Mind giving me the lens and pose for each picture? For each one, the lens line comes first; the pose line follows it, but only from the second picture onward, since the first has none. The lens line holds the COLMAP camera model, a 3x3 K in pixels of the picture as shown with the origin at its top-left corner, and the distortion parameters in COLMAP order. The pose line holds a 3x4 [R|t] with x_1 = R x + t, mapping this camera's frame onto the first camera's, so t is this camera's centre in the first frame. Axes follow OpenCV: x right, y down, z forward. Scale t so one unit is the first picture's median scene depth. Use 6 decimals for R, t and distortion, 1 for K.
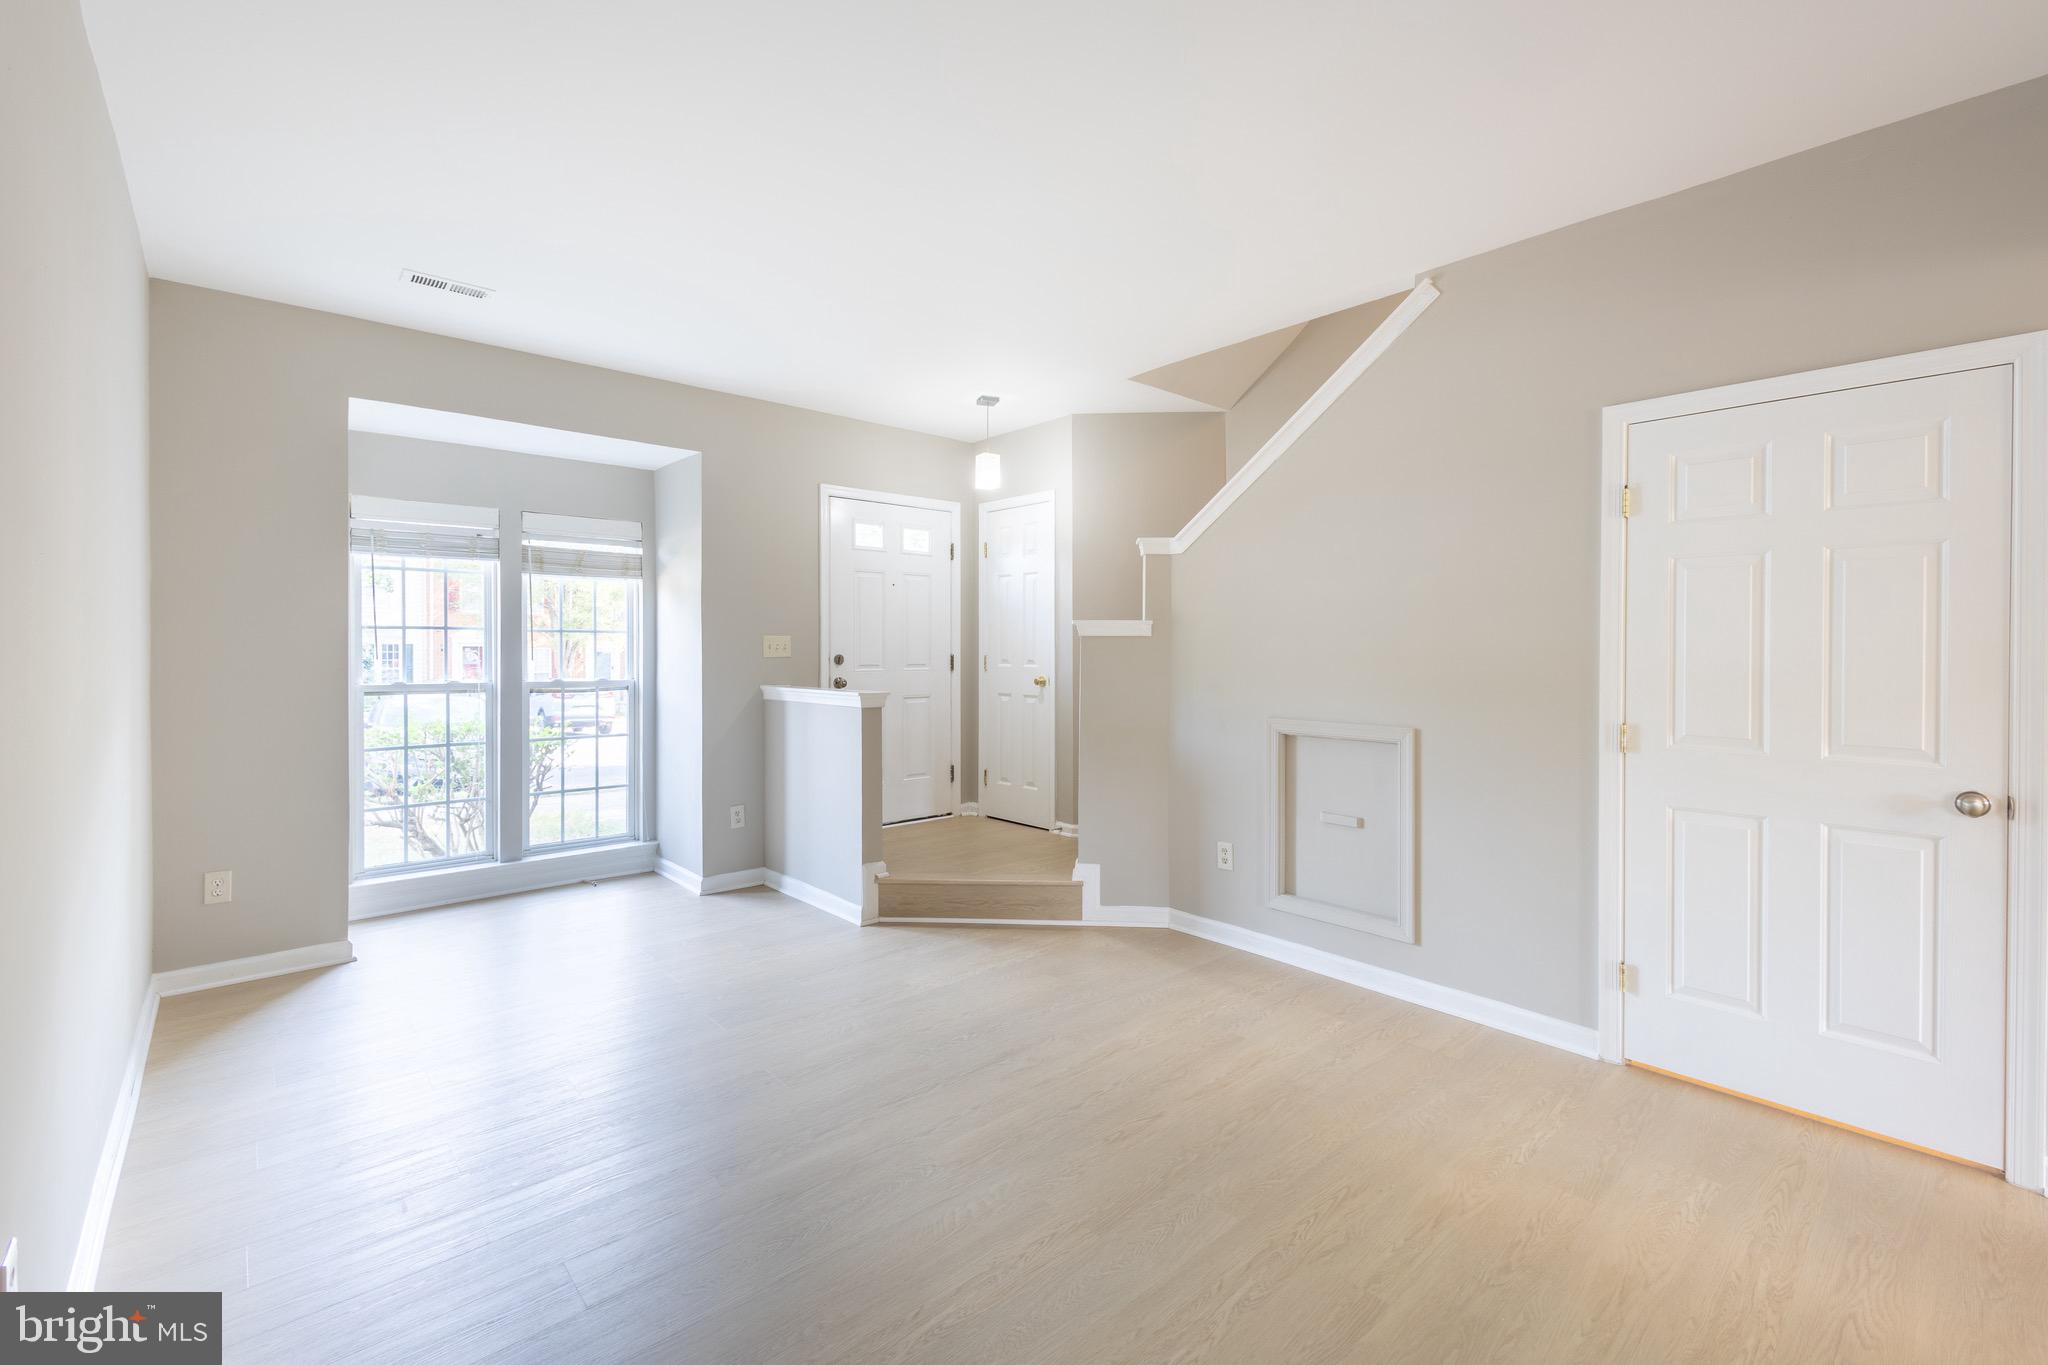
lens RADIAL K [[902.9, 0, 1023.3], [0, 902.9, 646.9], [0, 0, 1]] dist [0.002388, 0.000049]
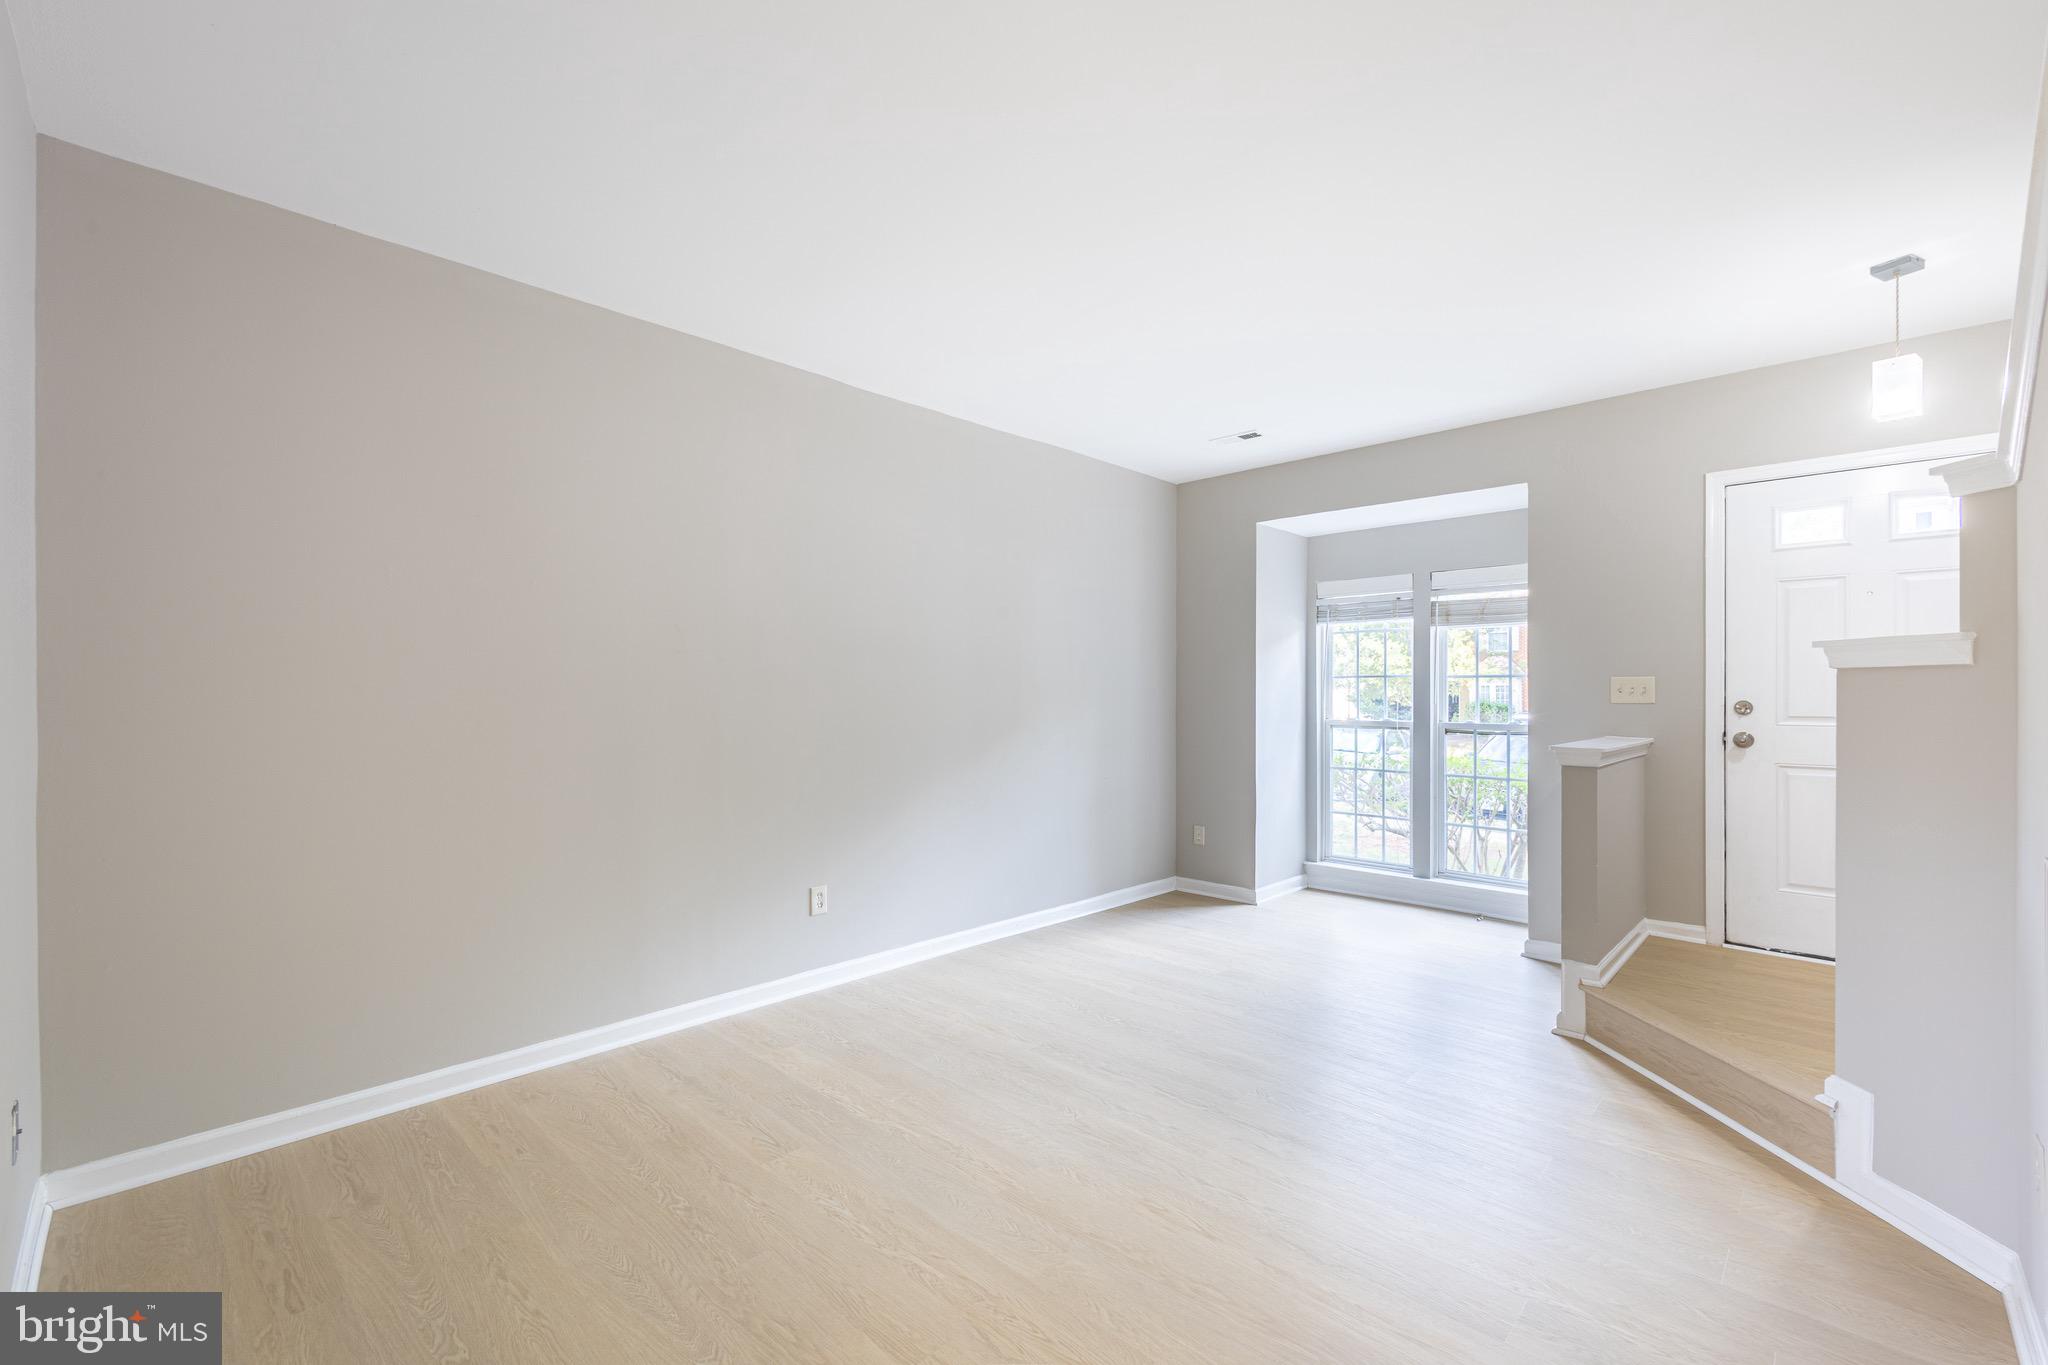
lens RADIAL K [[878.8, 0, 996.4], [0, 878.8, 684.1], [0, 0, 1]] dist [0.002229, -0.000157]
pose [[0.036424, -0.011326, -0.999272, 0.536599], [0.000783, 0.999936, -0.011305, 0.003052], [0.999336, -0.000371, 0.036431, 0.420072]]
